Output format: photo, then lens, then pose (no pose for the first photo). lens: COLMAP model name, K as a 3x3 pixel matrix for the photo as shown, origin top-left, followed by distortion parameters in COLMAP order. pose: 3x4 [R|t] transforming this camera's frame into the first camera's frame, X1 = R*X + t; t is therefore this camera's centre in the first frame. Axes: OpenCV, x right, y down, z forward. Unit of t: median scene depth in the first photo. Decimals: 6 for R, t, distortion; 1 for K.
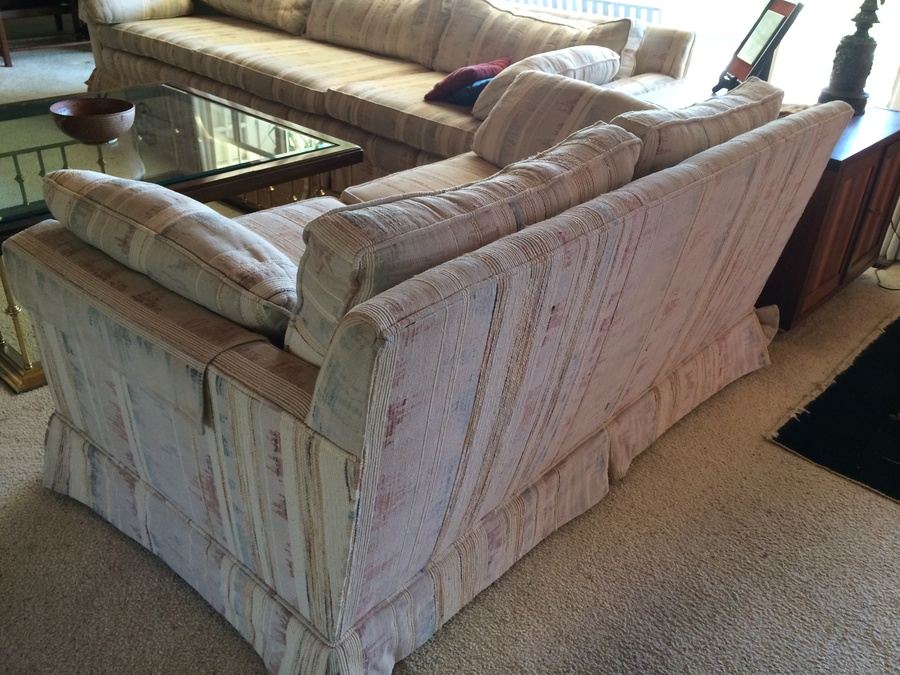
lens RADIAL K [[771.1, 0, 450.0], [0, 771.1, 337.5], [0, 0, 1]] dist [0.093574, -0.123674]
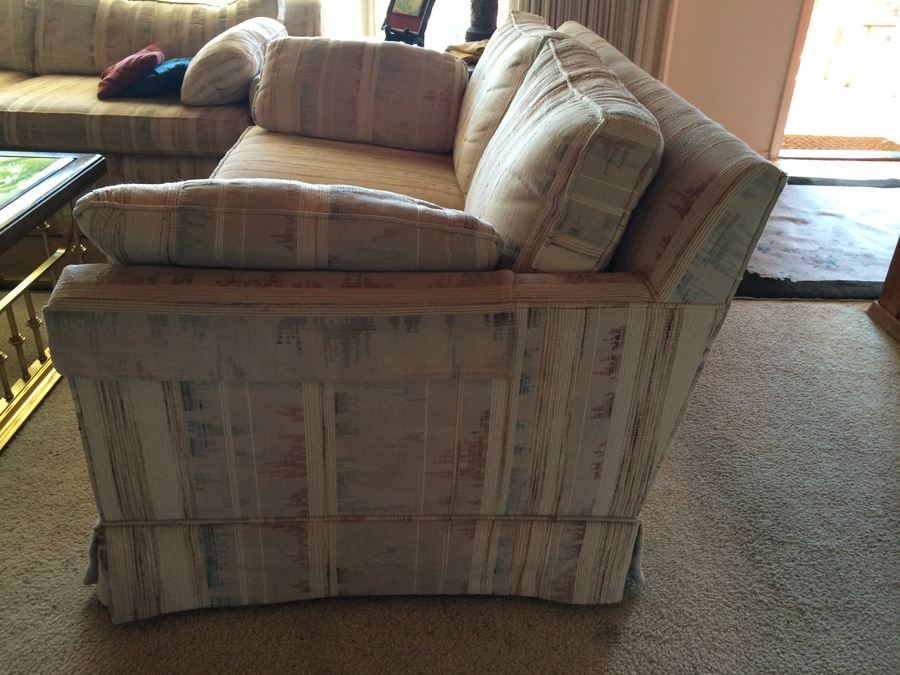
lens RADIAL K [[771.1, 0, 450.0], [0, 771.1, 337.5], [0, 0, 1]] dist [0.093574, -0.123674]
pose [[0.729521, -0.344565, 0.590825, -0.410675], [0.345453, 0.931176, 0.116508, -0.028188], [-0.590307, 0.119108, 0.798343, 0.116591]]
